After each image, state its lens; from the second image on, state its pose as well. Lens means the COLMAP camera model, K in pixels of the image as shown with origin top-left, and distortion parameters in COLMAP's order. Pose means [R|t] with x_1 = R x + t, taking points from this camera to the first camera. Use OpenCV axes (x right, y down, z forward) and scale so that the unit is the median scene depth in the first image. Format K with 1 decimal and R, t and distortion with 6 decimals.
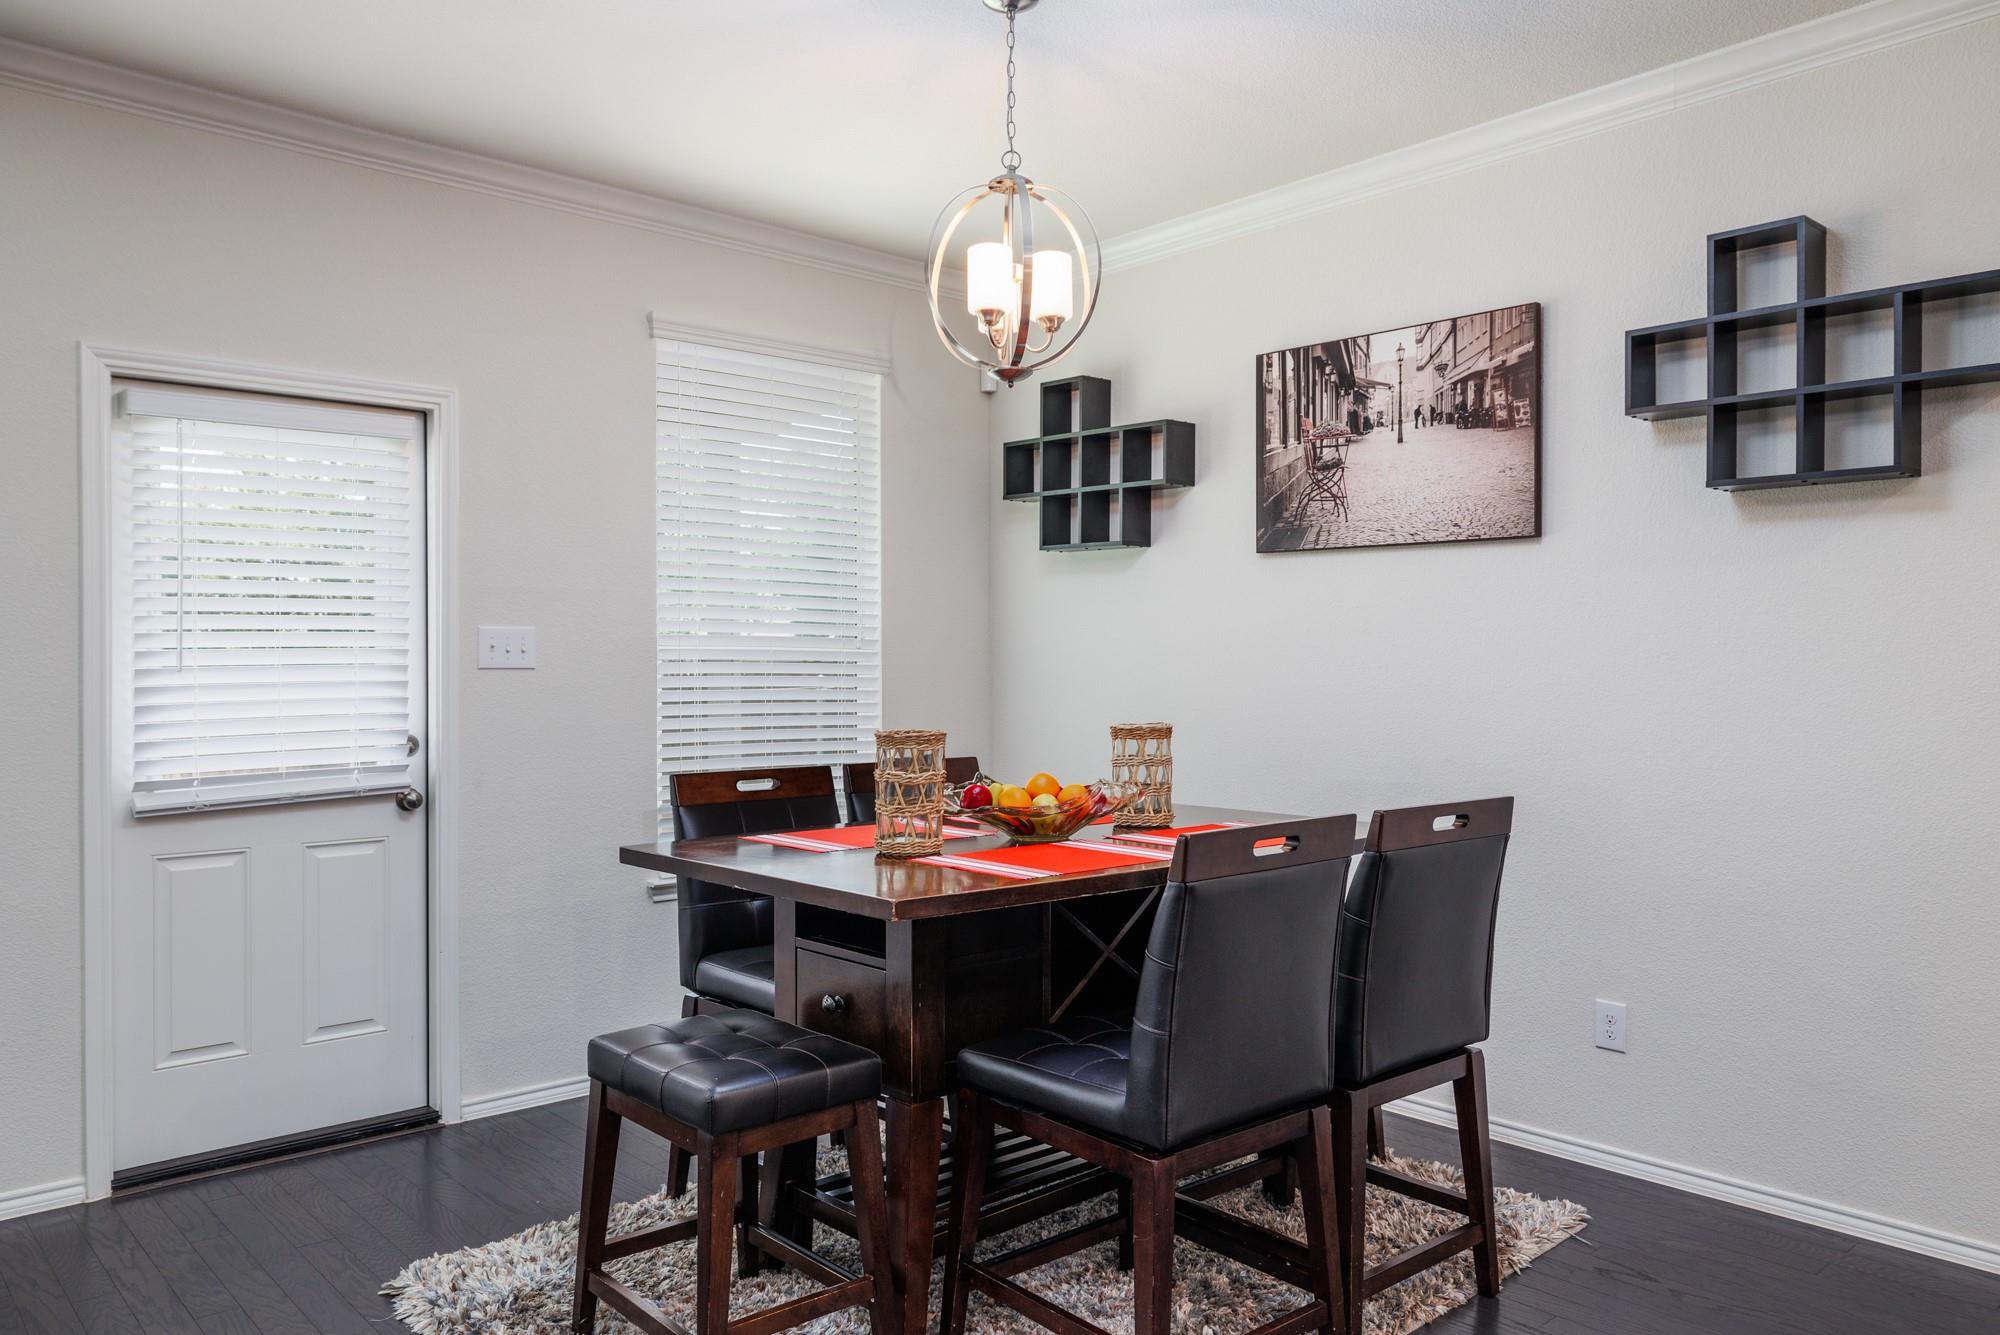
lens RADIAL K [[1420.0, 0, 1005.0], [0, 1420.0, 665.8], [0, 0, 1]] dist [0.001099, 0.003371]
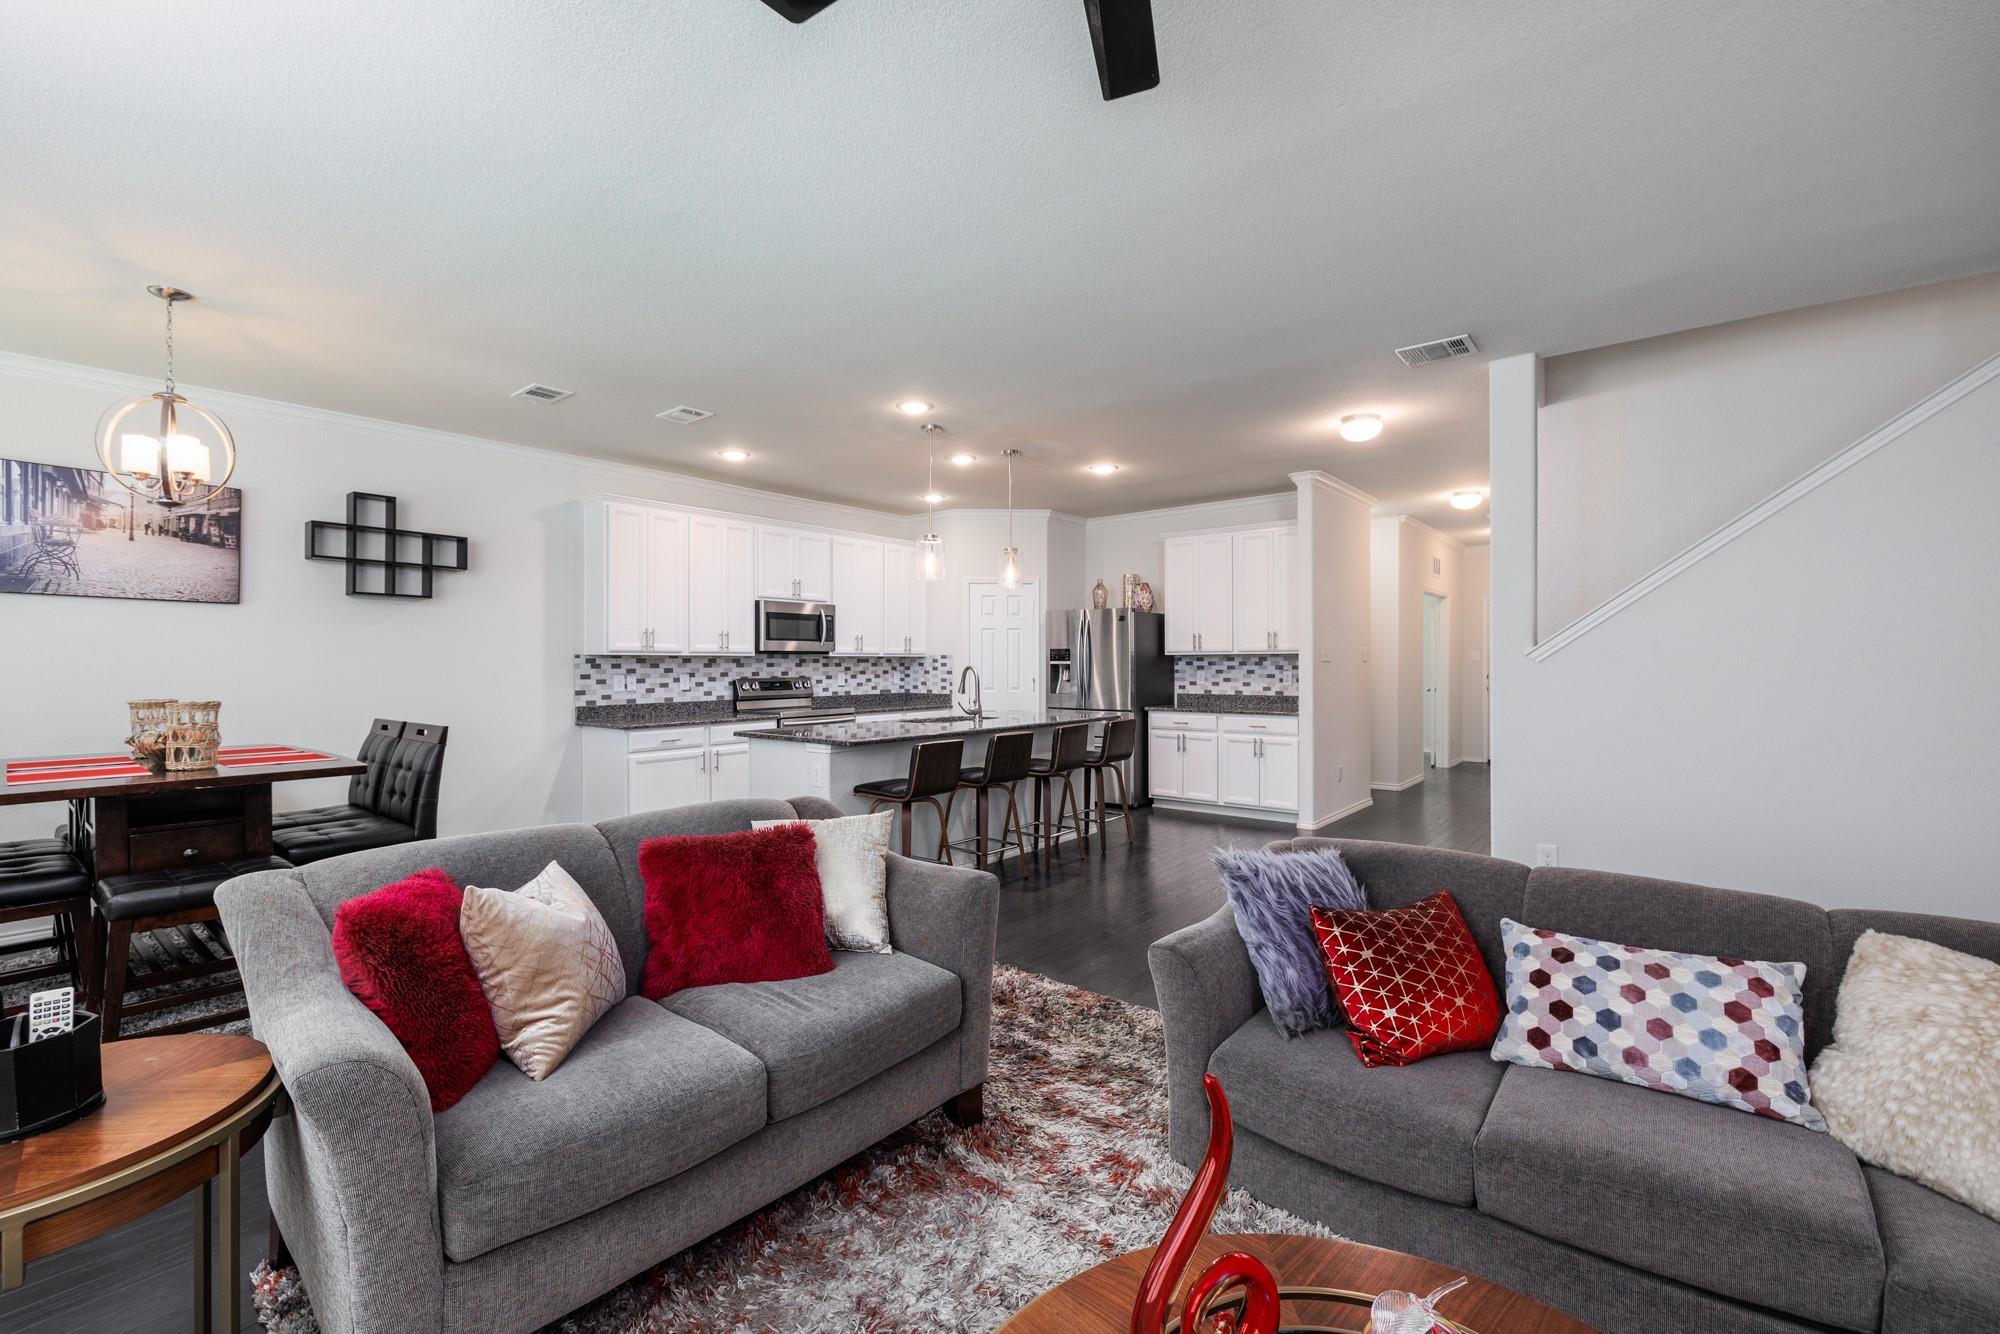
lens RADIAL K [[846.6, 0, 993.1], [0, 846.6, 658.7], [0, 0, 1]] dist [0.008494, -0.002098]
pose [[-0.154070, 0.006733, 0.988037, -0.952055], [0.006276, 0.999963, -0.005835, 0.002723], [-0.988040, 0.005302, -0.154107, 0.110209]]
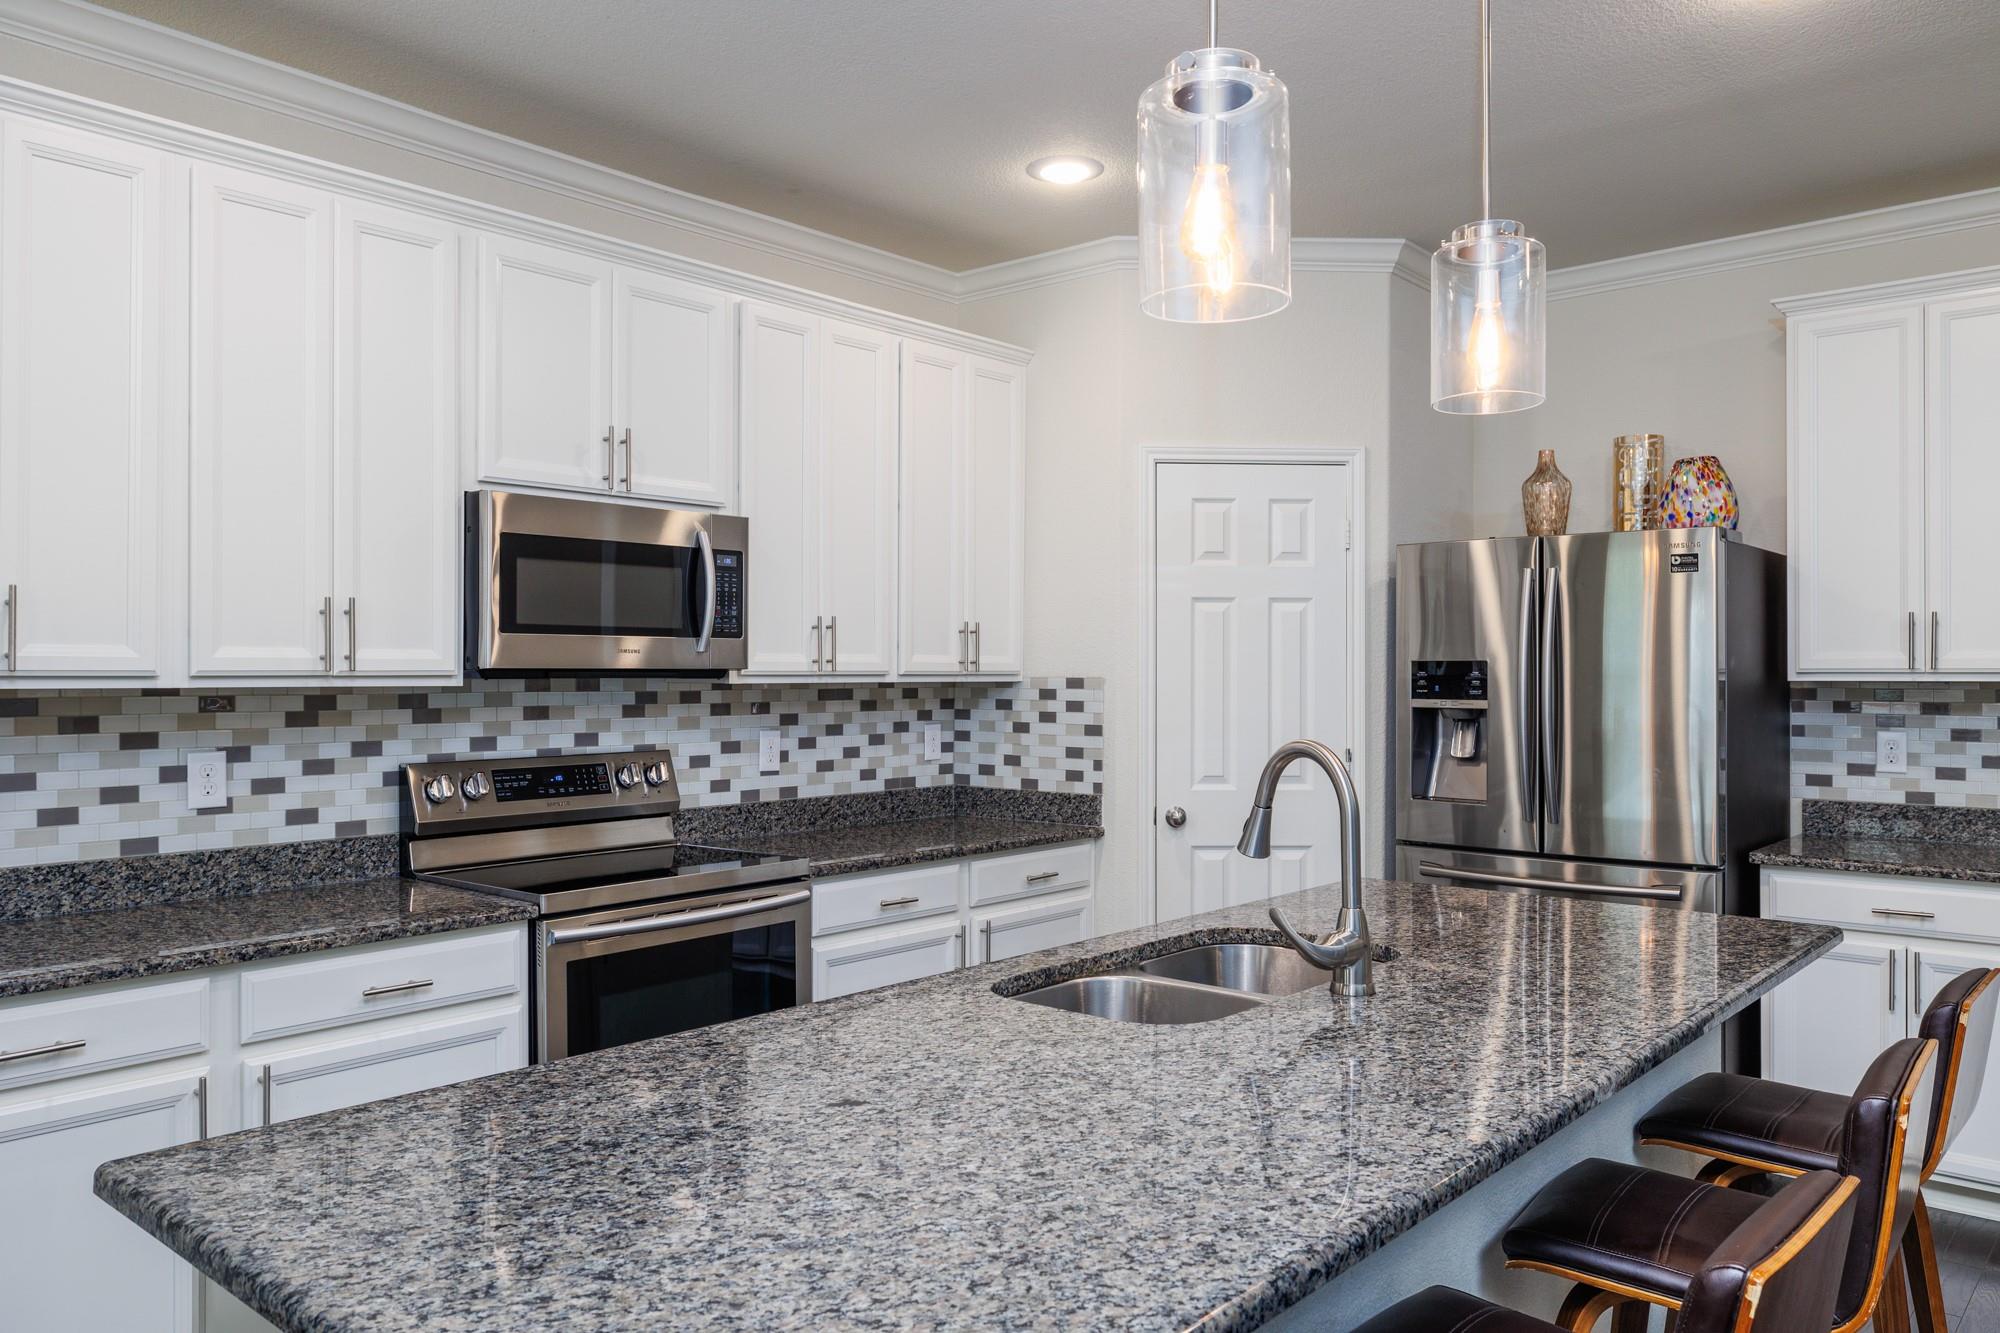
lens RADIAL K [[1420.0, 0, 998.0], [0, 1420.0, 660.7], [0, 0, 1]] dist [0.001099, 0.003371]
pose [[-0.120639, 0.010874, 0.992637, -0.031542], [0.003658, 0.999938, -0.010509, -0.021326], [-0.992690, 0.002363, -0.120671, 0.113674]]
